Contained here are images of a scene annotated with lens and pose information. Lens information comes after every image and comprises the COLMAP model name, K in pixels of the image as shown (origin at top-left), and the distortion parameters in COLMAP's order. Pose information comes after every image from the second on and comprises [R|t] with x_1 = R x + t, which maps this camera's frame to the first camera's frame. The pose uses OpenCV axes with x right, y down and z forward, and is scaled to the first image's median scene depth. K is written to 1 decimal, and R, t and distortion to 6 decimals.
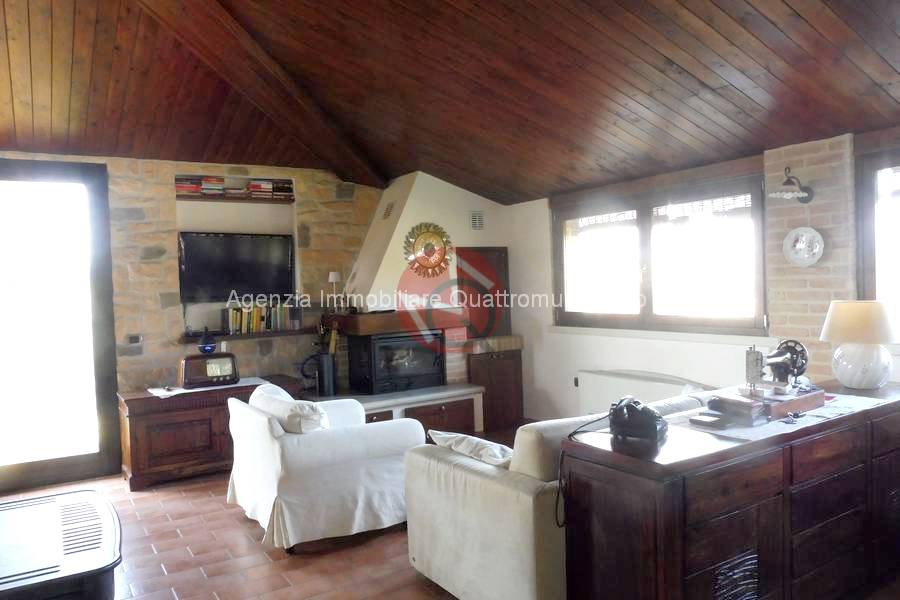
lens RADIAL K [[652.9, 0, 450.2], [0, 652.9, 300.8], [0, 0, 1]] dist [-0.000463, 0.000337]
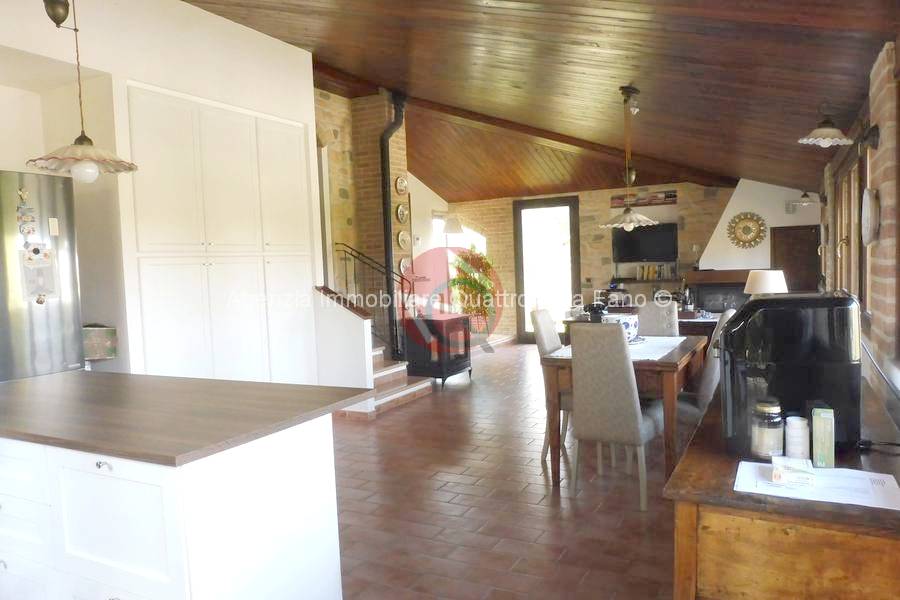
lens RADIAL K [[652.9, 0, 449.9], [0, 652.9, 298.8], [0, 0, 1]] dist [-0.000463, 0.000337]
pose [[0.509283, 0.065230, -0.858124, 0.938113], [-0.005255, 0.997340, 0.072694, -0.026209], [0.860583, -0.032512, 0.508271, -0.369627]]
